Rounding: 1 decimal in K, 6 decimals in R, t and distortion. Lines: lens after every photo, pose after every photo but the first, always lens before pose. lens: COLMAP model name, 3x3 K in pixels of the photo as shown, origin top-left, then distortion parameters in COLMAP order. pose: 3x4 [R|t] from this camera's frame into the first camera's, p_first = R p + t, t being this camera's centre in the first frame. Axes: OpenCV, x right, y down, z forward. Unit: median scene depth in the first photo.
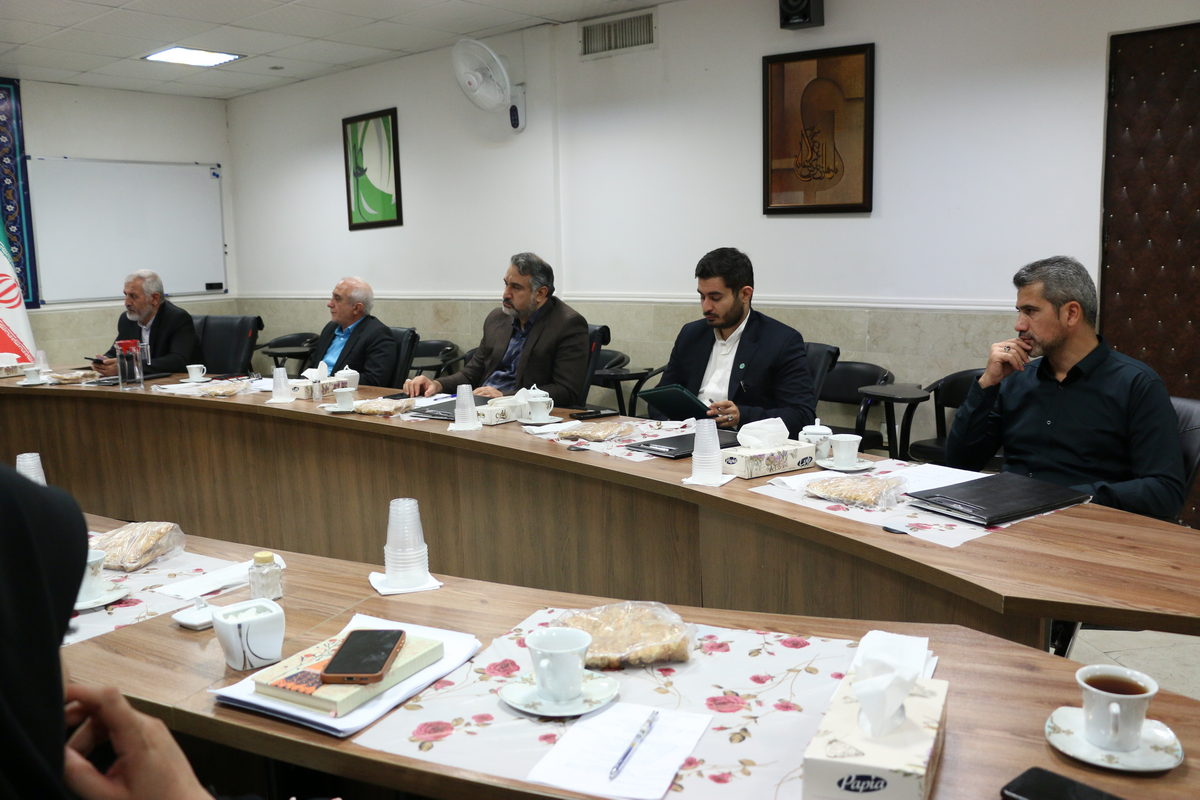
lens RADIAL K [[999.0, 0, 600.0], [0, 999.0, 400.0], [0, 0, 1]] dist [-0.180622, 0.177030]
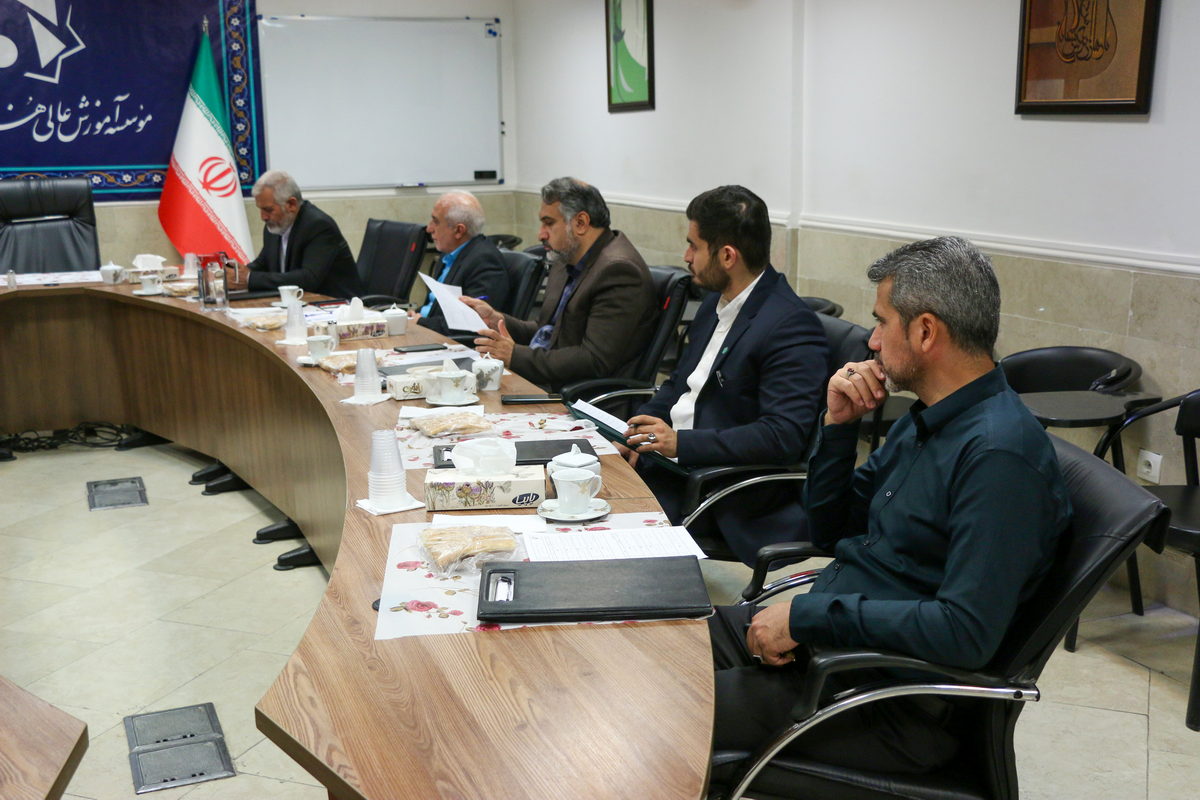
lens RADIAL K [[1393.2, 0, 600.0], [0, 1393.2, 400.0], [0, 0, 1]] dist [-0.012393, 0.213860]
pose [[0.883167, 0.103718, -0.457448, 0.384459], [-0.074825, 0.993910, 0.080891, -0.054630], [0.463052, -0.037212, 0.885550, 0.038009]]
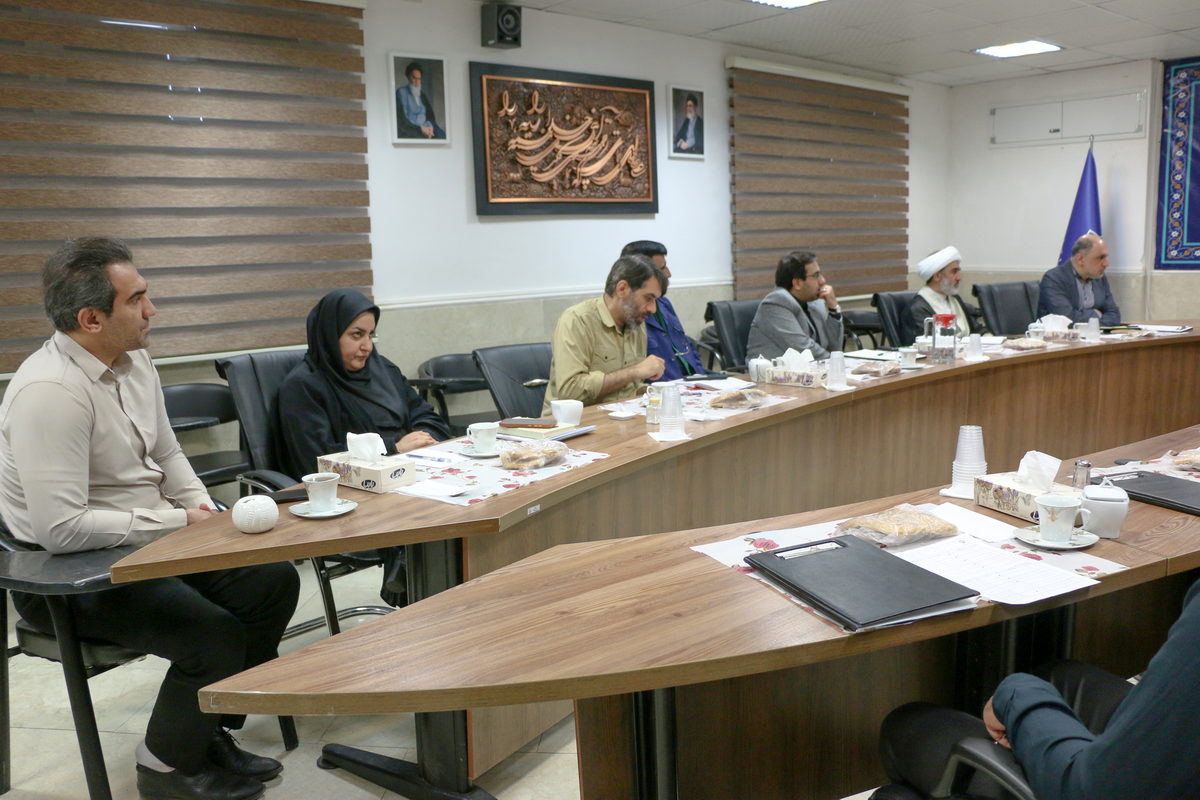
lens RADIAL K [[999.0, 0, 600.0], [0, 999.0, 400.0], [0, 0, 1]] dist [-0.180622, 0.177030]
pose [[-0.204550, 0.173992, -0.963268, 0.499946], [-0.108821, 0.973933, 0.199027, -0.069101], [0.972788, 0.145535, -0.180284, 0.406804]]
